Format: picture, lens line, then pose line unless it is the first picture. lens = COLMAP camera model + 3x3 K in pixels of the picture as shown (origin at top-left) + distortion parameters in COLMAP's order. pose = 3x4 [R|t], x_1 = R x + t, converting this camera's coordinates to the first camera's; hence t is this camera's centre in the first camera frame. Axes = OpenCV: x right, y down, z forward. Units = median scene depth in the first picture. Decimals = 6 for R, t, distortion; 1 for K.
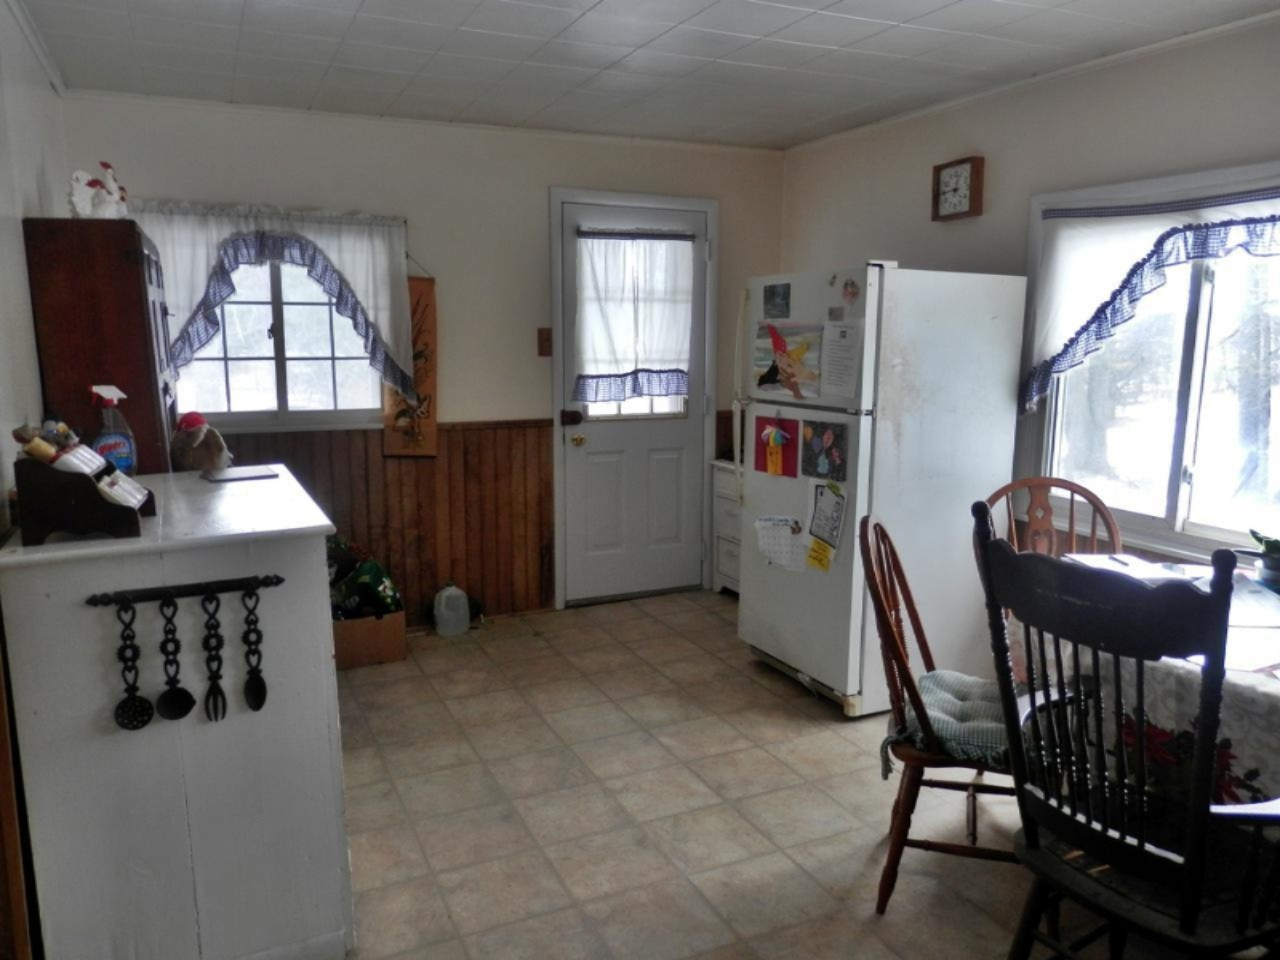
lens RADIAL K [[955.5, 0, 637.2], [0, 955.5, 483.4], [0, 0, 1]] dist [0.005519, 0.004706]
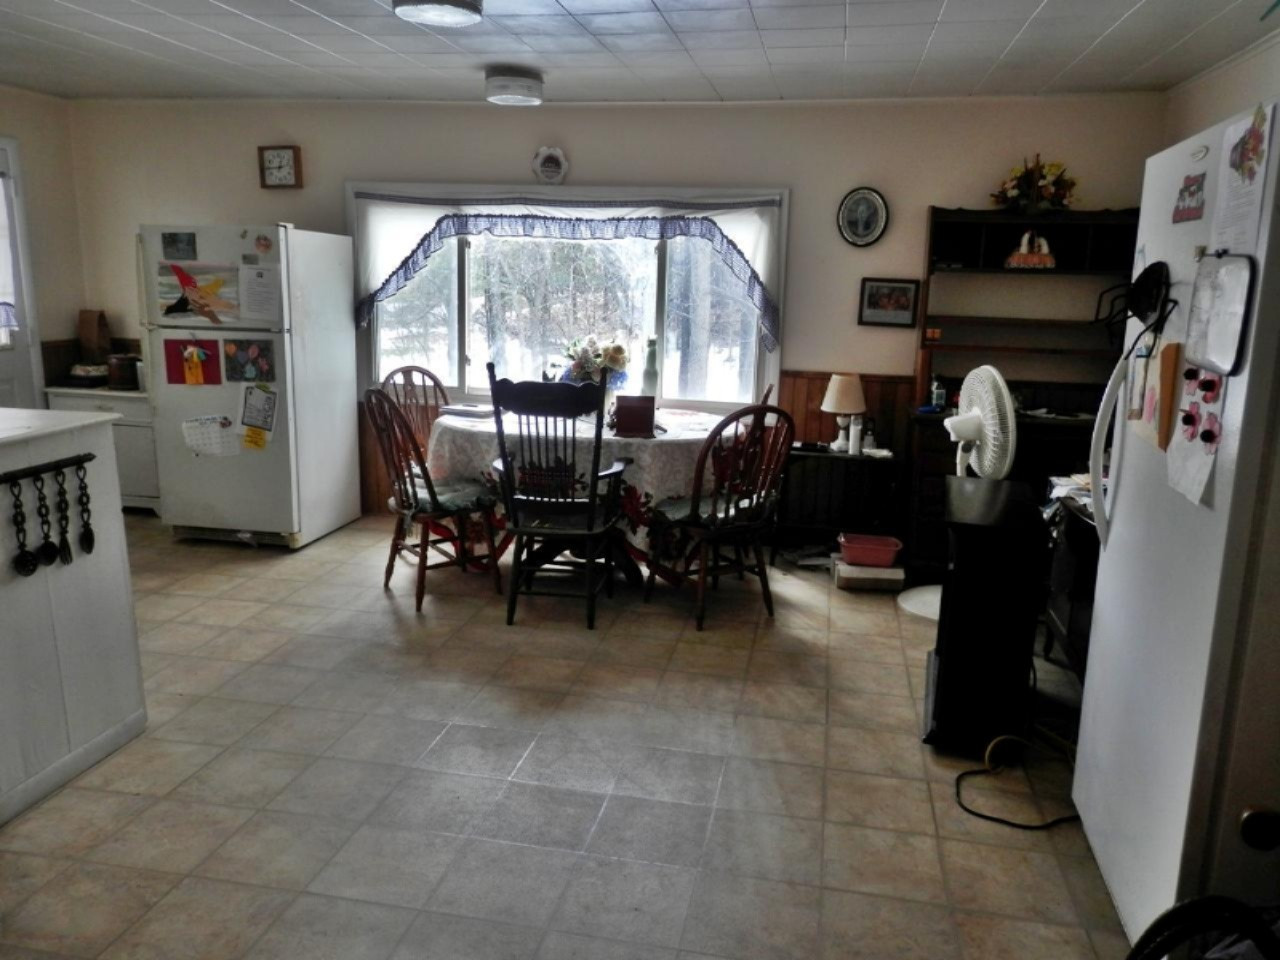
lens RADIAL K [[955.5, 0, 641.3], [0, 955.5, 477.7], [0, 0, 1]] dist [0.005519, 0.004706]
pose [[0.598004, -0.154912, 0.786380, -0.575792], [0.105018, 0.987830, 0.114735, 0.032628], [-0.794583, 0.013972, 0.606994, -0.268320]]
